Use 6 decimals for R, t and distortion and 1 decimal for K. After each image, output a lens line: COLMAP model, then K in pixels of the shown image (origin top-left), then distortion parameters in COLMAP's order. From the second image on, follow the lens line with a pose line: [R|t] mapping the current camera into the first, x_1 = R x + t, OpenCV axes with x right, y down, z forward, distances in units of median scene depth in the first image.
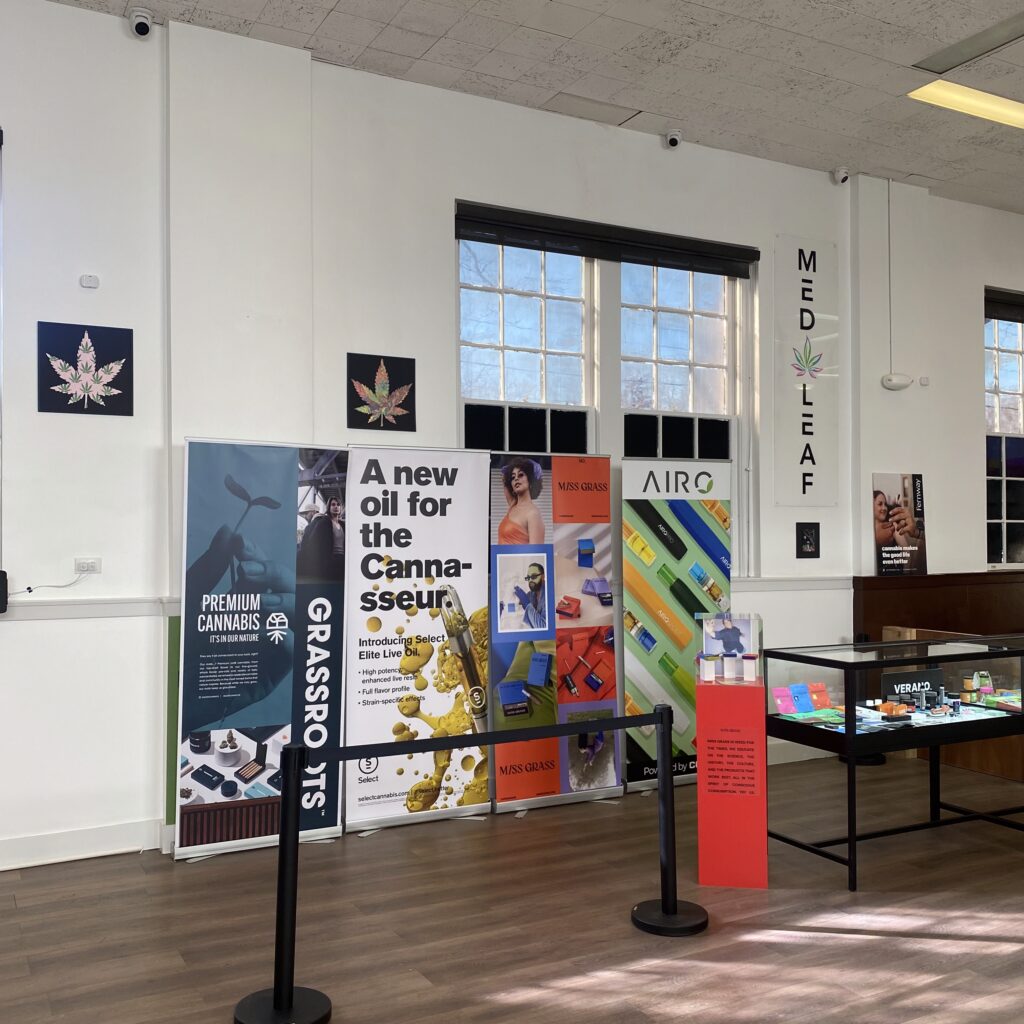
lens RADIAL K [[1037.6, 0, 505.9], [0, 1037.6, 515.3], [0, 0, 1]] dist [0.204006, -0.636597]
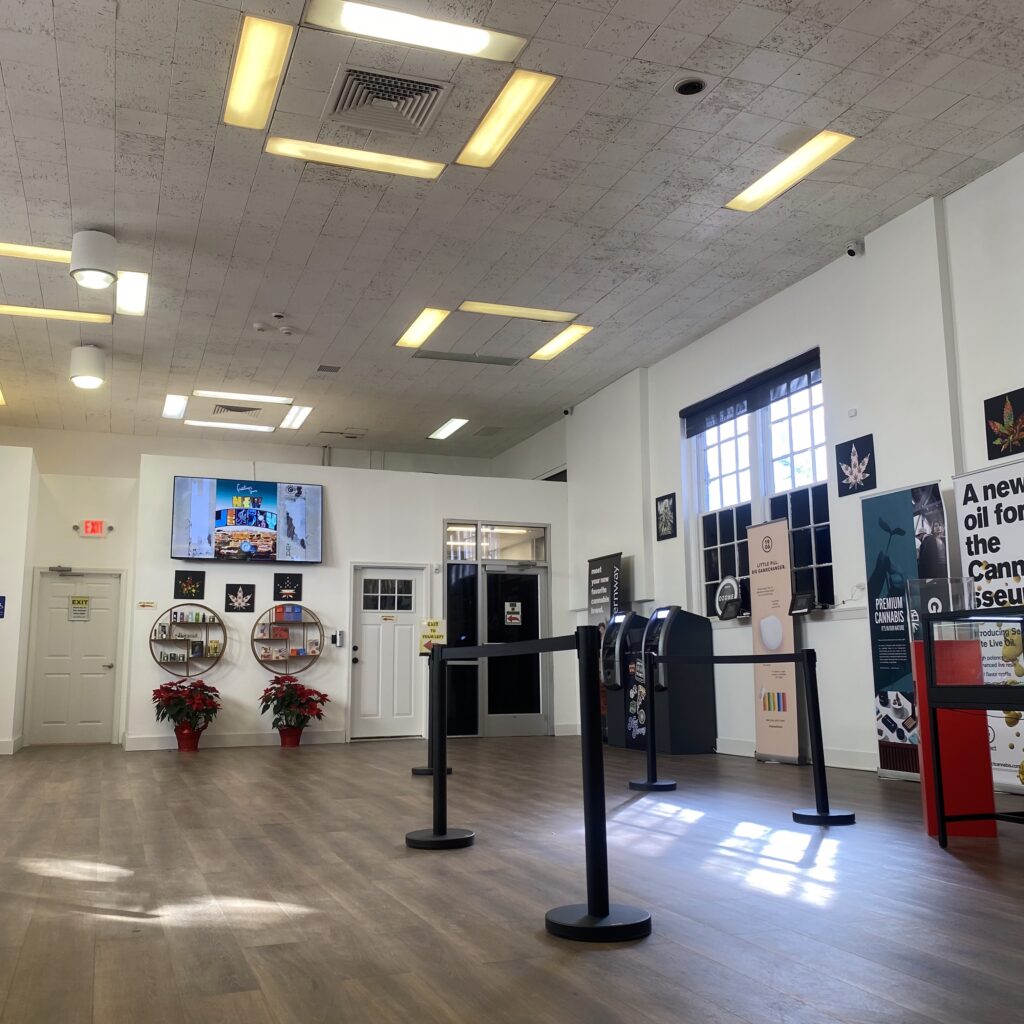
lens RADIAL K [[1029.3, 0, 498.1], [0, 1029.3, 500.1], [0, 0, 1]] dist [0.165924, -0.427980]
pose [[-0.139143, -0.164283, -0.976550, 1.135338], [0.021768, 0.985398, -0.168873, 0.158899], [0.990033, -0.044755, -0.133535, 0.604625]]
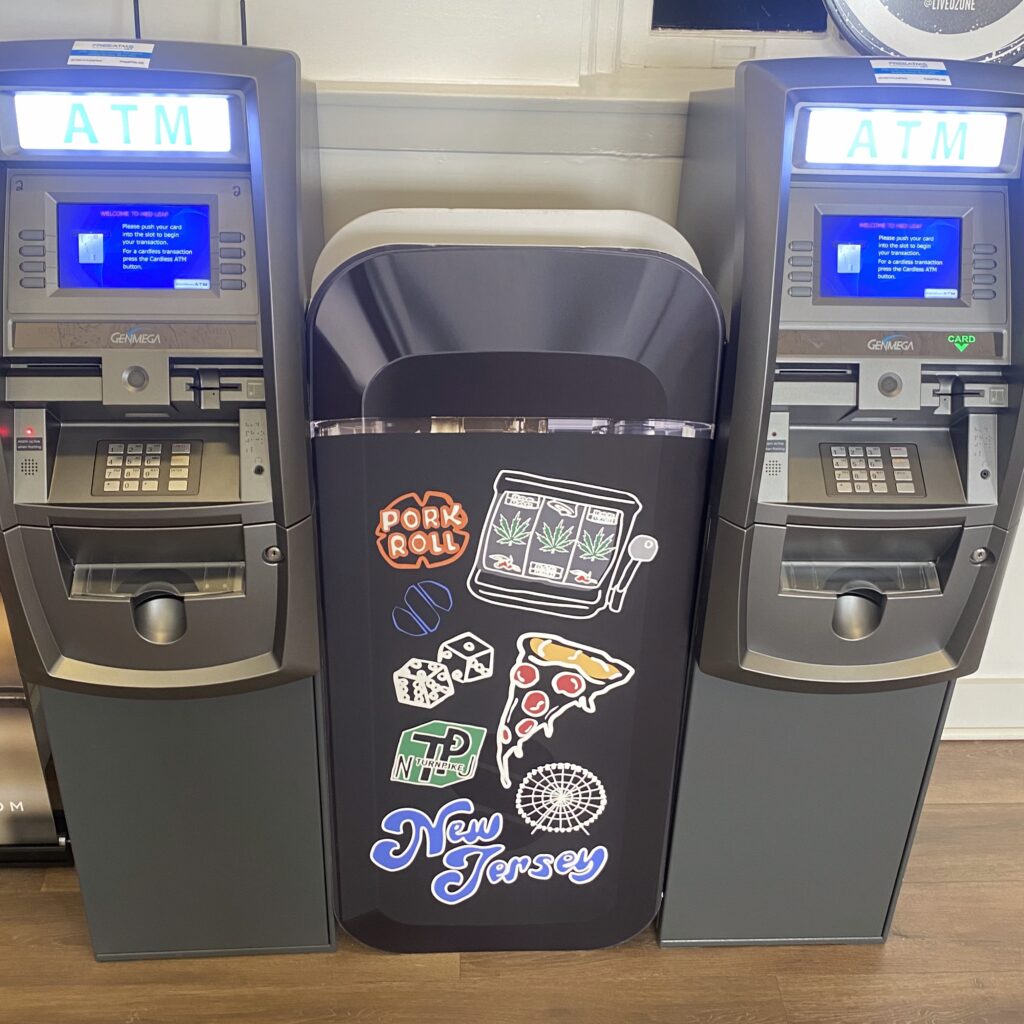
lens RADIAL K [[1293.3, 0, 512.0], [0, 1293.3, 512.0], [0, 0, 1]] dist [0.082102, -0.012459]
pose [[0.898627, 0.252488, -0.358775, -0.641922], [-0.021648, 0.842312, 0.538556, -0.022655], [0.438180, -0.476194, 0.762390, 0.358126]]
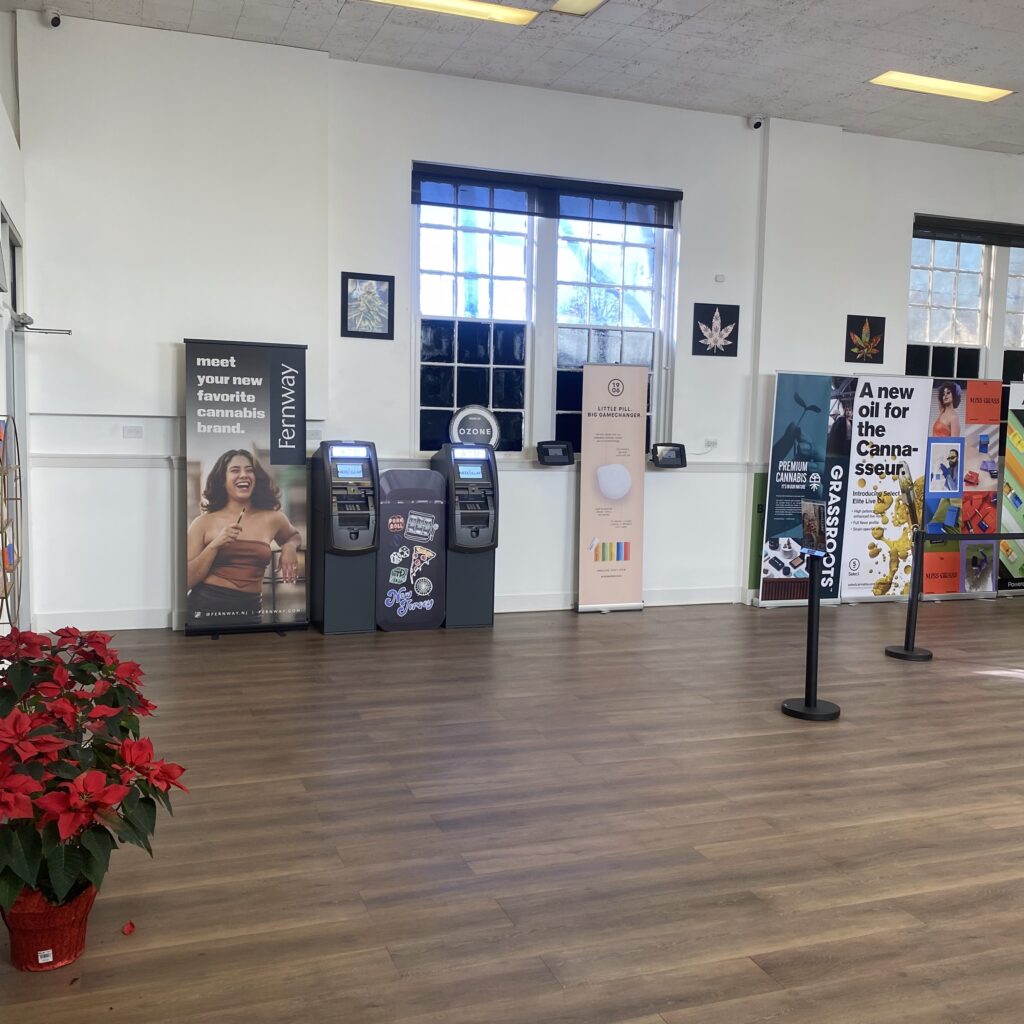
lens RADIAL K [[1034.0, 0, 506.3], [0, 1034.0, 521.7], [0, 0, 1]] dist [0.157218, -0.418466]
pose [[0.989163, 0.039664, -0.141365, -0.440305], [-0.023471, 0.993154, 0.114429, -0.011423], [0.144936, -0.109871, 0.983322, -0.714576]]
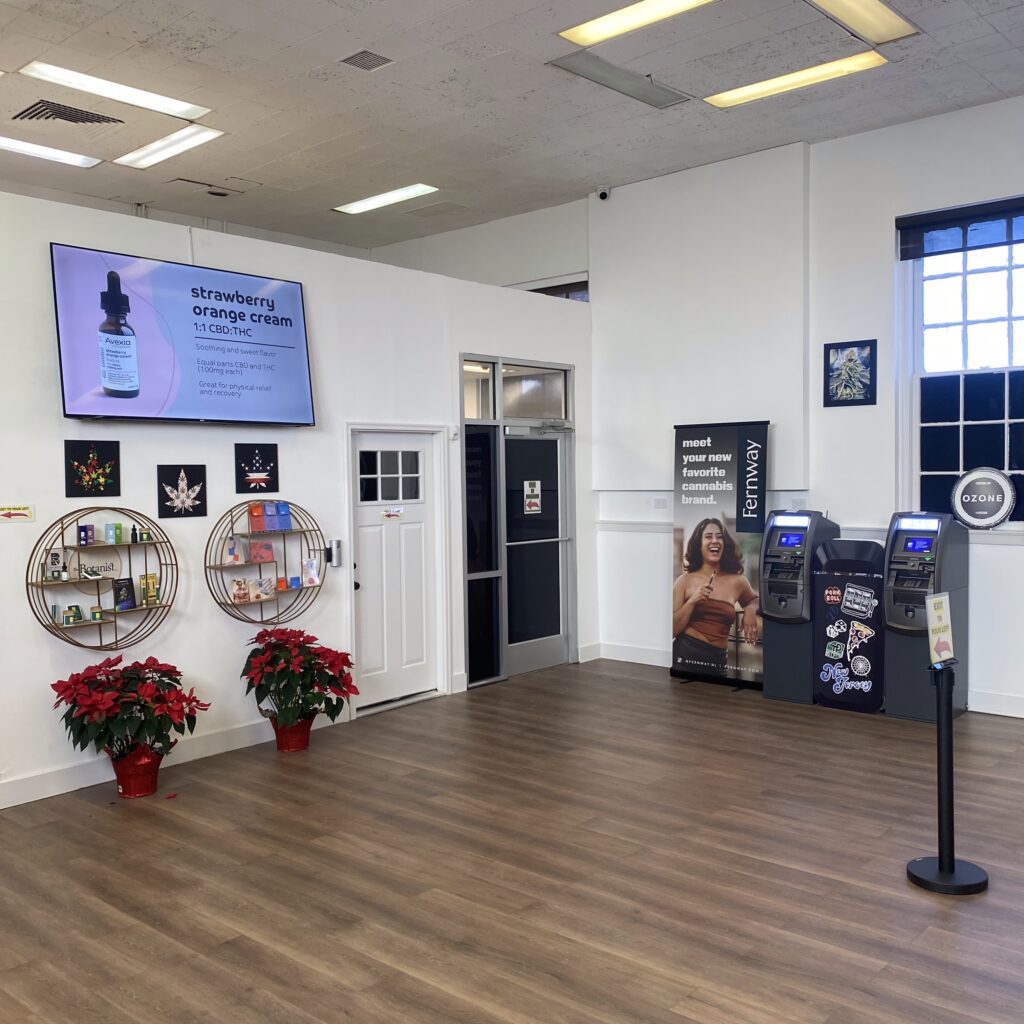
lens RADIAL K [[1033.6, 0, 512.0], [0, 1033.6, 512.0], [0, 0, 1]] dist [0.145741, -0.322984]
pose [[0.341475, 0.034009, -0.939276, 0.316028], [0.027607, 0.998551, 0.046192, -0.028182], [0.939486, -0.041704, 0.340041, -0.235238]]
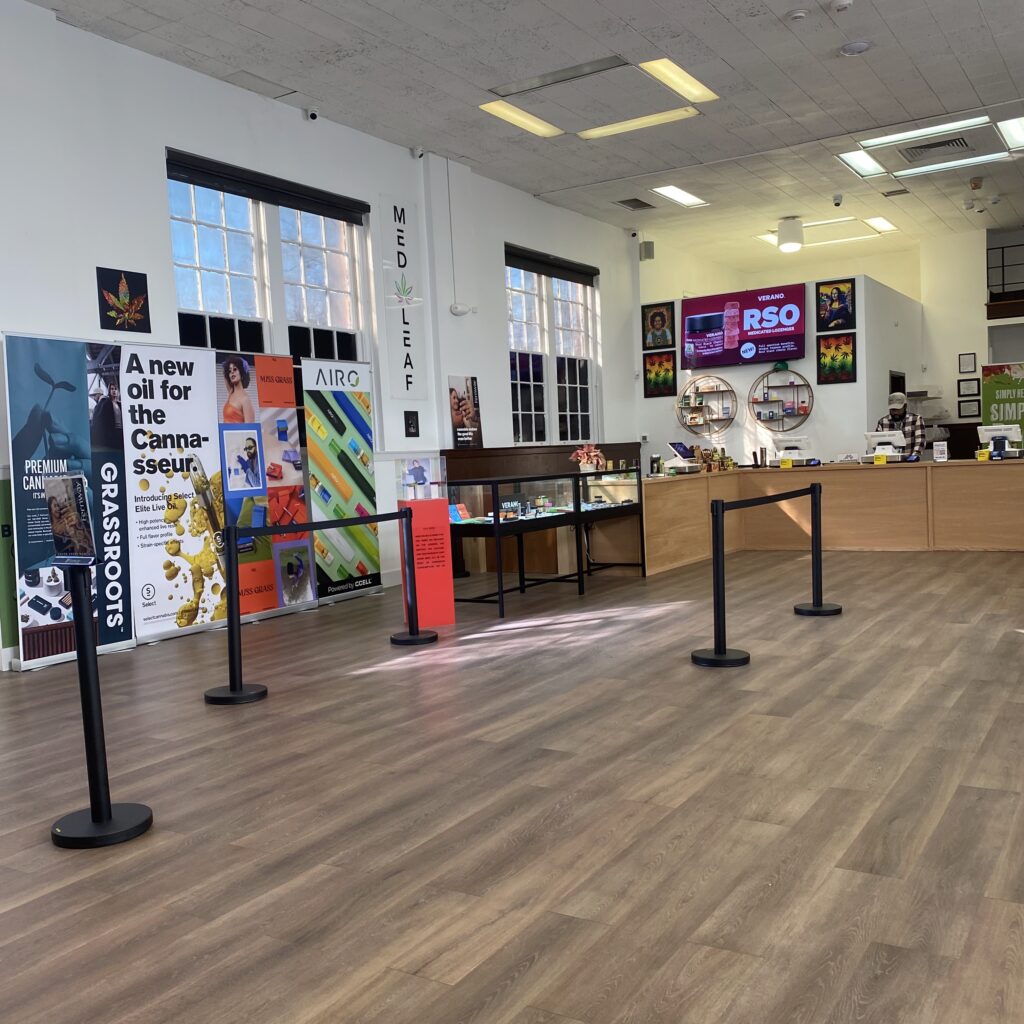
lens RADIAL K [[1034.0, 0, 506.3], [0, 1034.0, 521.7], [0, 0, 1]] dist [0.157218, -0.418466]
pose [[0.868423, -0.071967, 0.490574, -0.366490], [0.038967, 0.996256, 0.077171, 0.067009], [-0.494291, -0.047901, 0.867976, -0.323123]]
